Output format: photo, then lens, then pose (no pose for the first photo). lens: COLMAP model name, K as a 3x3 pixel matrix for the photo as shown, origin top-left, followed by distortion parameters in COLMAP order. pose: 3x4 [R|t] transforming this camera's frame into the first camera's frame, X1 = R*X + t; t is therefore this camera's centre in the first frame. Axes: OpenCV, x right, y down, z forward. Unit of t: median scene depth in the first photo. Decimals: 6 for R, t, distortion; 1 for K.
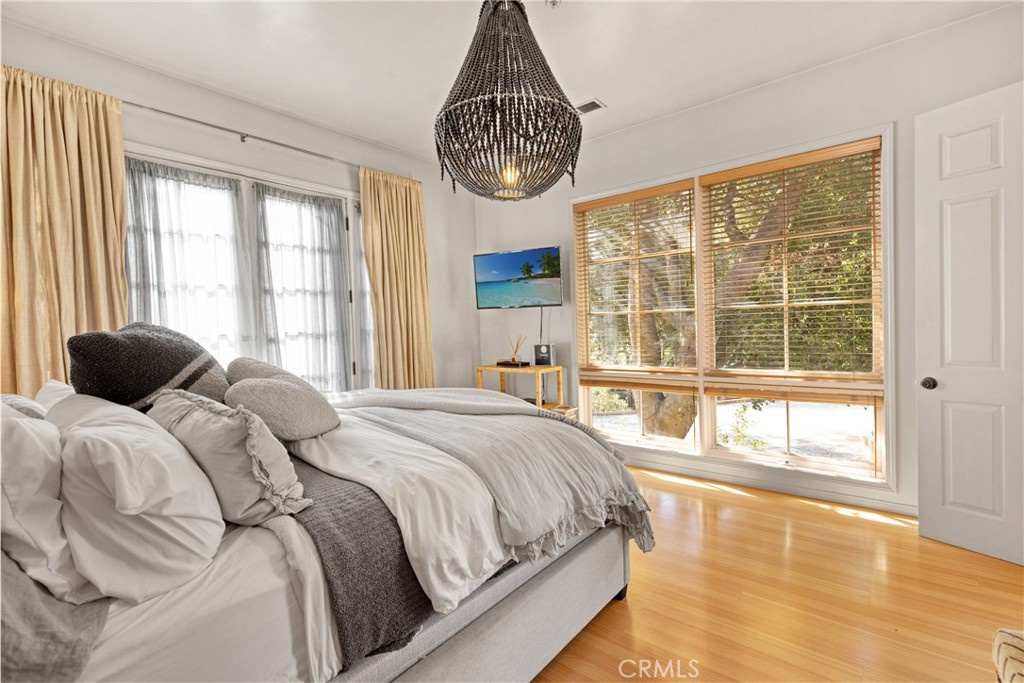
lens RADIAL K [[461.3, 0, 517.3], [0, 461.3, 337.8], [0, 0, 1]] dist [0.011003, 0.000295]
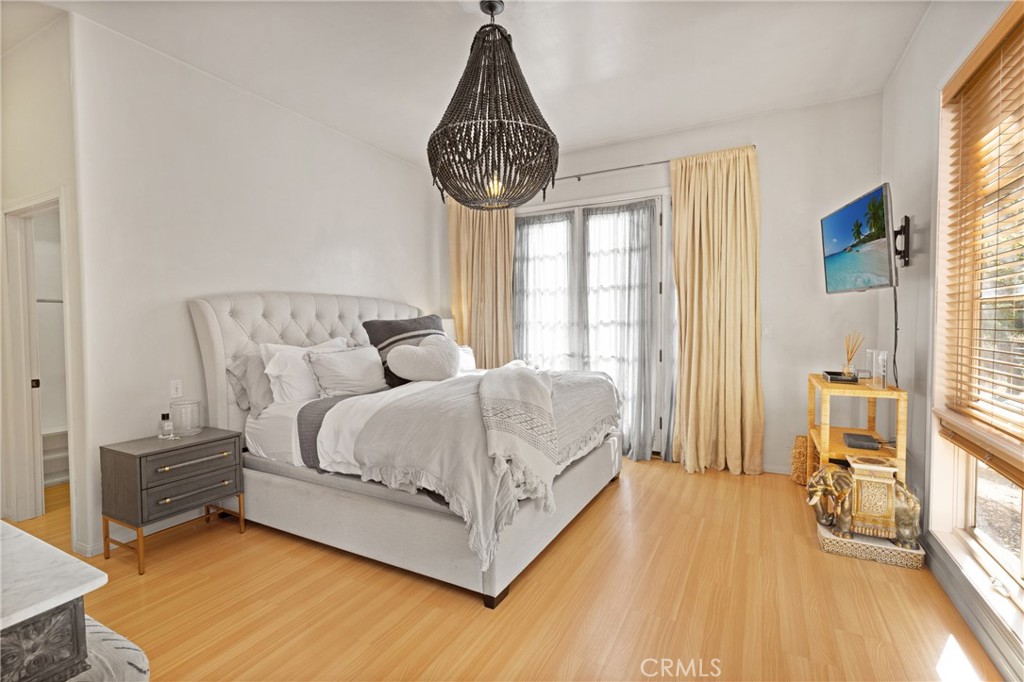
lens RADIAL K [[461.3, 0, 517.3], [0, 461.3, 337.3], [0, 0, 1]] dist [0.011003, 0.000295]
pose [[0.201868, 0.064577, -0.977281, 0.665729], [-0.019895, 0.997888, 0.061829, -0.037904], [0.979211, 0.006962, 0.202727, 0.496260]]
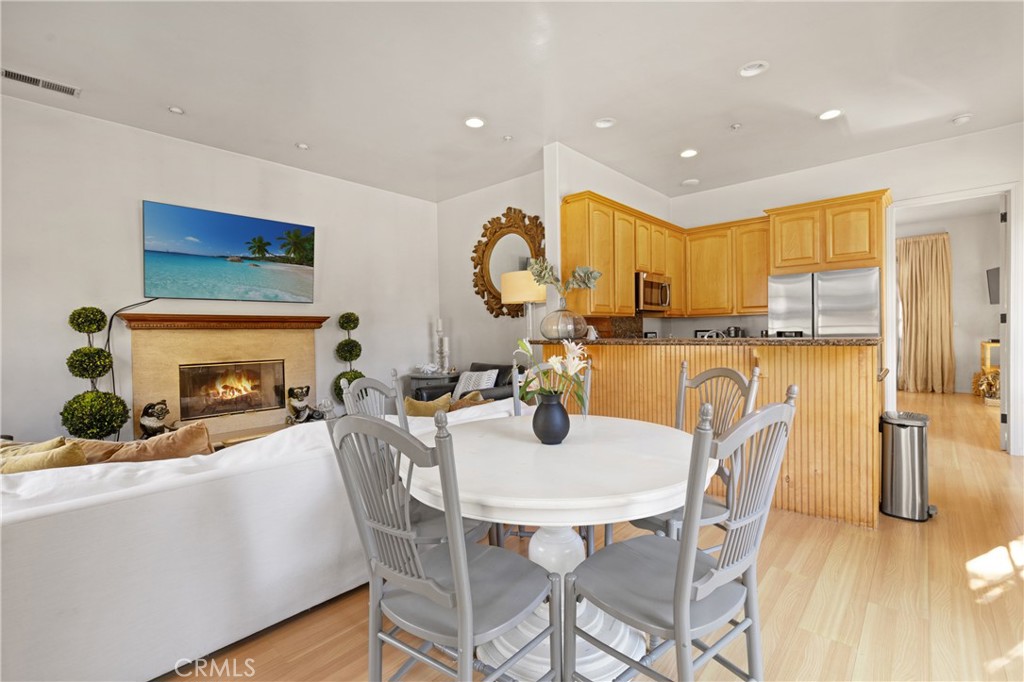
lens RADIAL K [[463.3, 0, 512.0], [0, 463.3, 341.0], [0, 0, 1]] dist [-0.002730, -0.000010]
pose [[-0.036894, 0.051630, -0.997985, 2.051306], [-0.001672, 0.998660, 0.051727, -0.019660], [0.999318, 0.003577, -0.036758, -0.788797]]
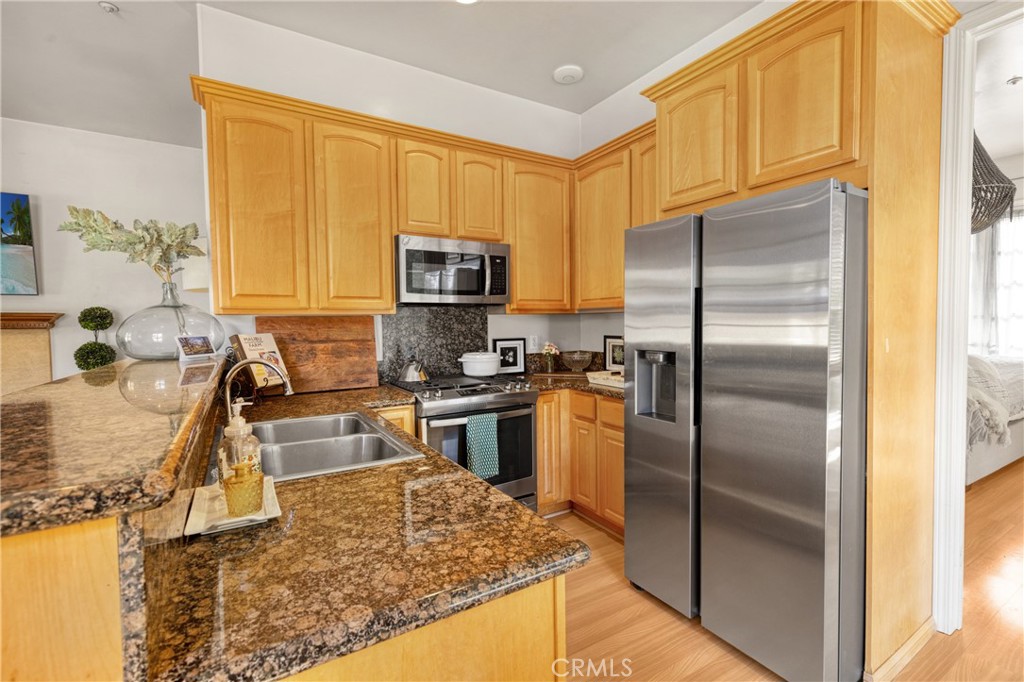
lens RADIAL K [[461.3, 0, 517.3], [0, 461.3, 337.3], [0, 0, 1]] dist [0.011003, 0.000295]
pose [[-0.319800, 0.070311, -0.944873, 1.247440], [0.001574, 0.997281, 0.073678, -0.044093], [0.947484, 0.022075, -0.319041, 0.039677]]
